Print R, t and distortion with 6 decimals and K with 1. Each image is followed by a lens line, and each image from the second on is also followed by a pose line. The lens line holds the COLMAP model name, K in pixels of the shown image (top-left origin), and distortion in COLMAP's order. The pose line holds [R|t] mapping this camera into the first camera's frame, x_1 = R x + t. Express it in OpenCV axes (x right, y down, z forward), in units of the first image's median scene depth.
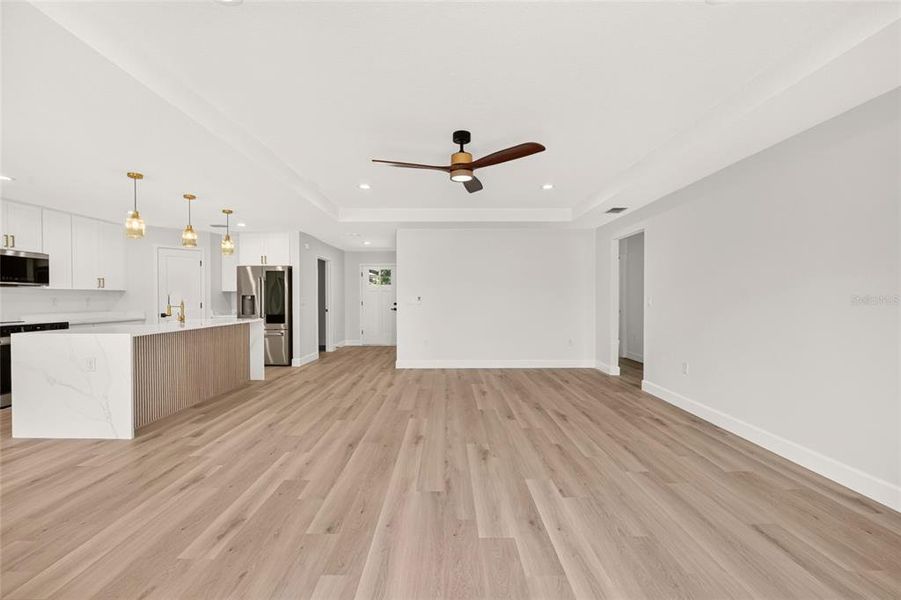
lens RADIAL K [[372.6, 0, 447.9], [0, 372.6, 294.8], [0, 0, 1]] dist [-0.001225, -0.000424]
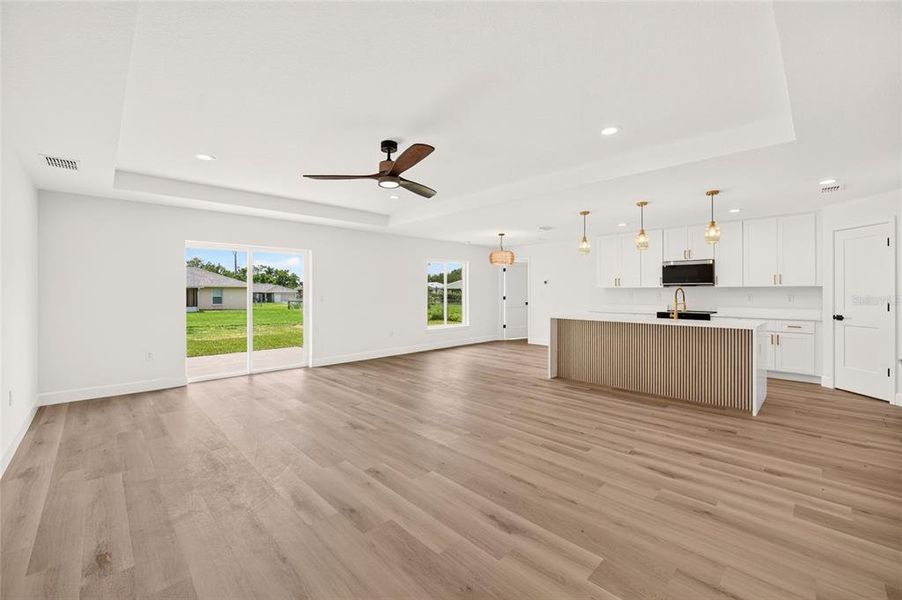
lens RADIAL K [[373.0, 0, 448.4], [0, 373.0, 294.8], [0, 0, 1]] dist [-0.001225, -0.000424]
pose [[-0.721924, 0.008747, -0.691918, 0.617217], [0.008433, 0.999957, 0.003841, -0.002697], [0.691921, -0.003062, -0.721966, 1.805892]]
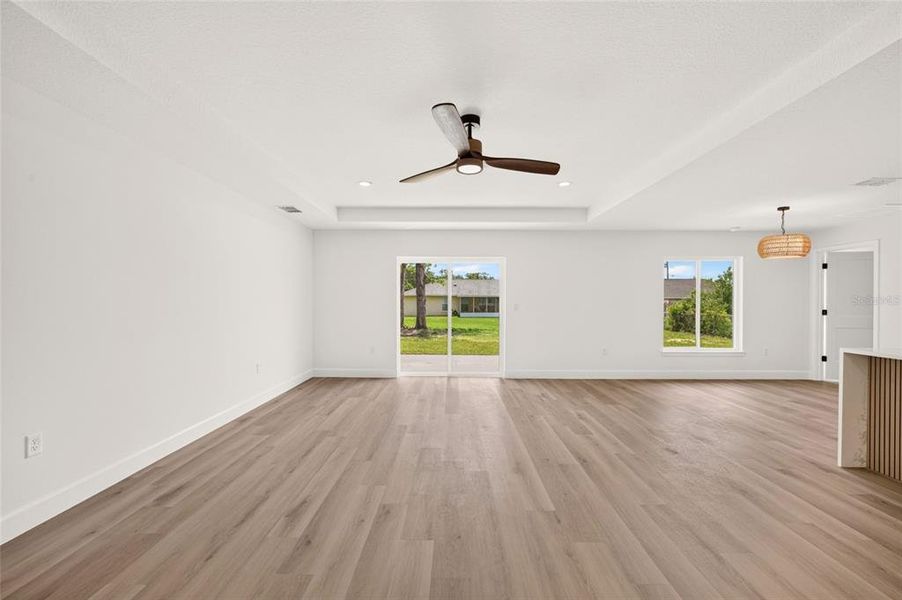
lens RADIAL K [[374.8, 0, 451.0], [0, 374.8, 300.0], [0, 0, 1]] dist [-0.001083, -0.000141]
pose [[-0.999940, -0.002679, 0.010659, 0.067061], [-0.002781, 0.999950, -0.009590, 0.000380], [-0.010633, -0.009619, -0.999897, 1.804127]]
